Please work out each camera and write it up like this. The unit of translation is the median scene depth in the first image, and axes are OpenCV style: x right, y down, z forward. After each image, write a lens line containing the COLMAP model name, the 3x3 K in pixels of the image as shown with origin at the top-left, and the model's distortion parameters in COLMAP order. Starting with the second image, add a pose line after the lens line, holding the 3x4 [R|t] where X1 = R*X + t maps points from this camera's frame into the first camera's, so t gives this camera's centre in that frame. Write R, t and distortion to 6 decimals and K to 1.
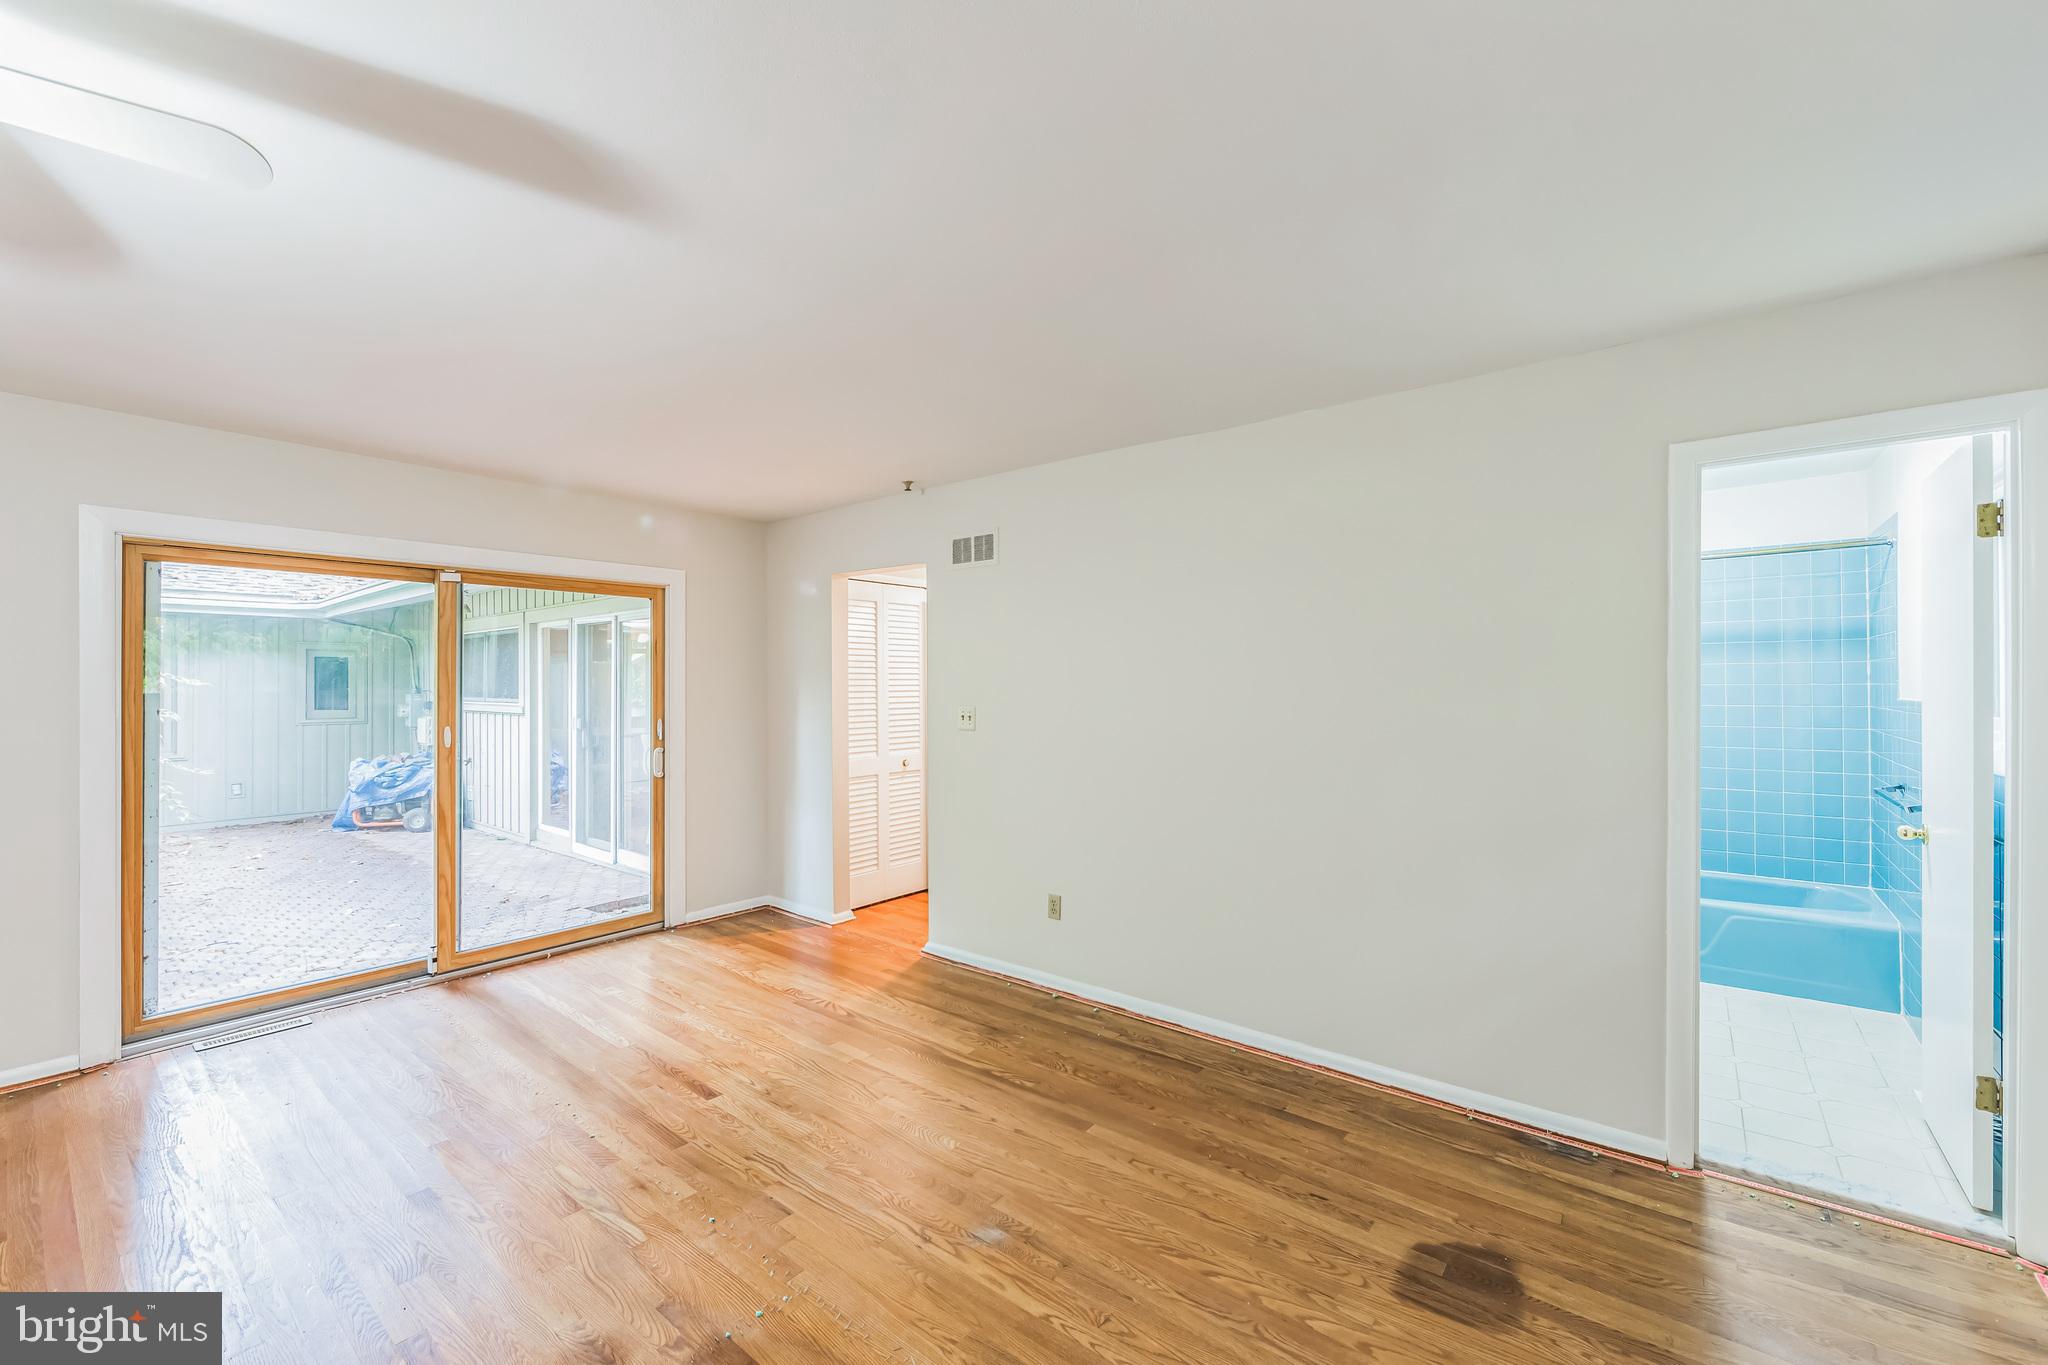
lens RADIAL K [[820.5, 0, 1029.9], [0, 820.5, 686.1], [0, 0, 1]] dist [0.000349, -0.000001]
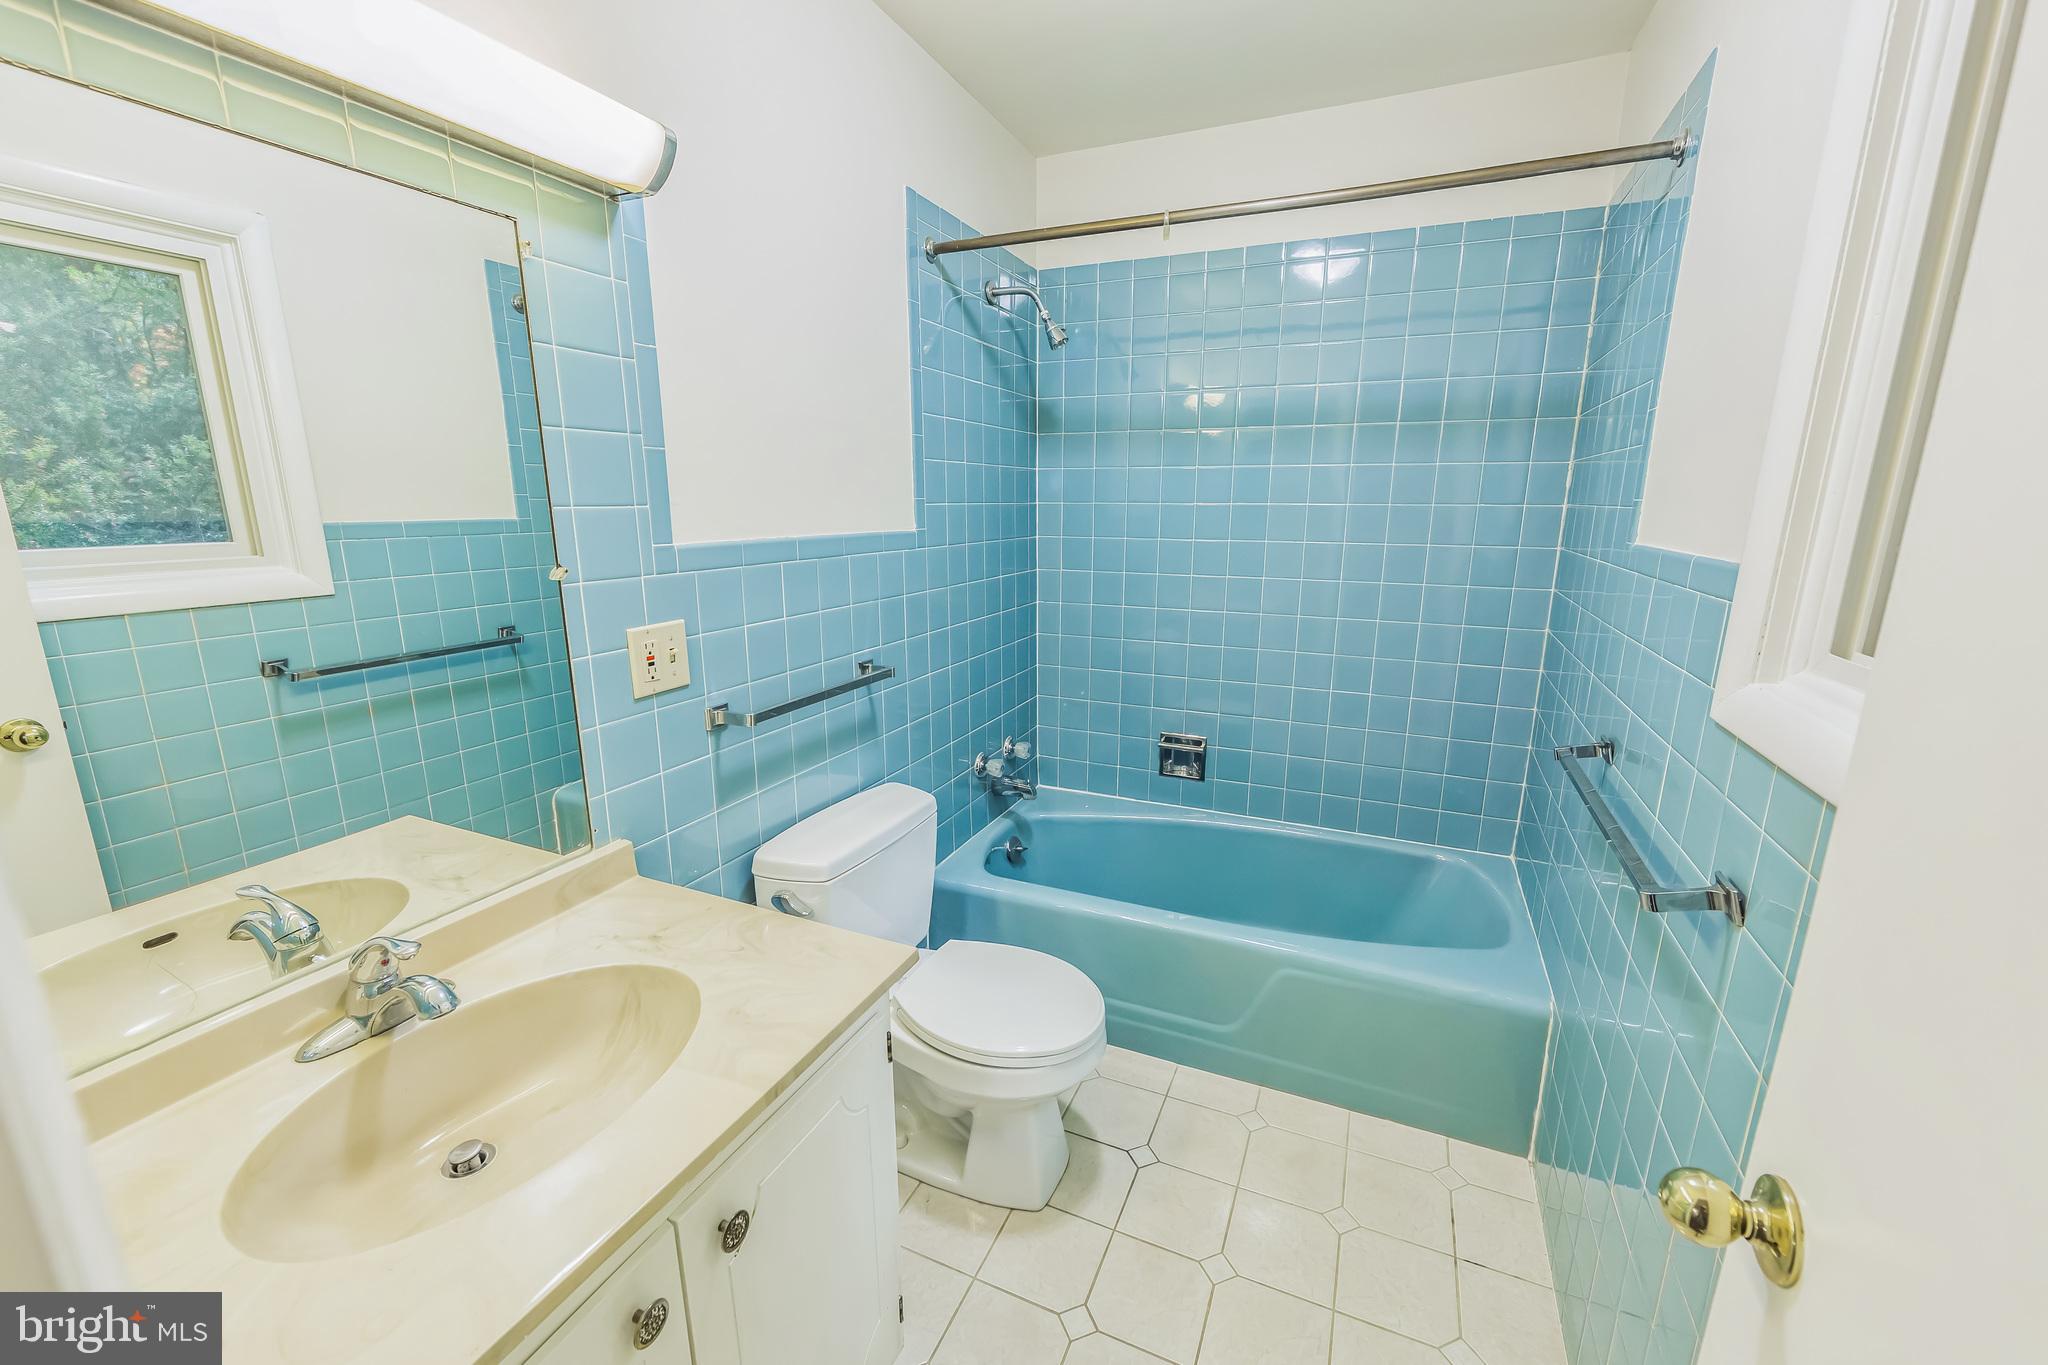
lens RADIAL K [[820.5, 0, 1029.9], [0, 820.5, 686.1], [0, 0, 1]] dist [0.000349, -0.000001]
pose [[0.966172, -0.040180, 0.254750, 1.375662], [-0.017584, 0.975227, 0.220505, 0.002097], [-0.257299, -0.217526, 0.941531, 1.419184]]
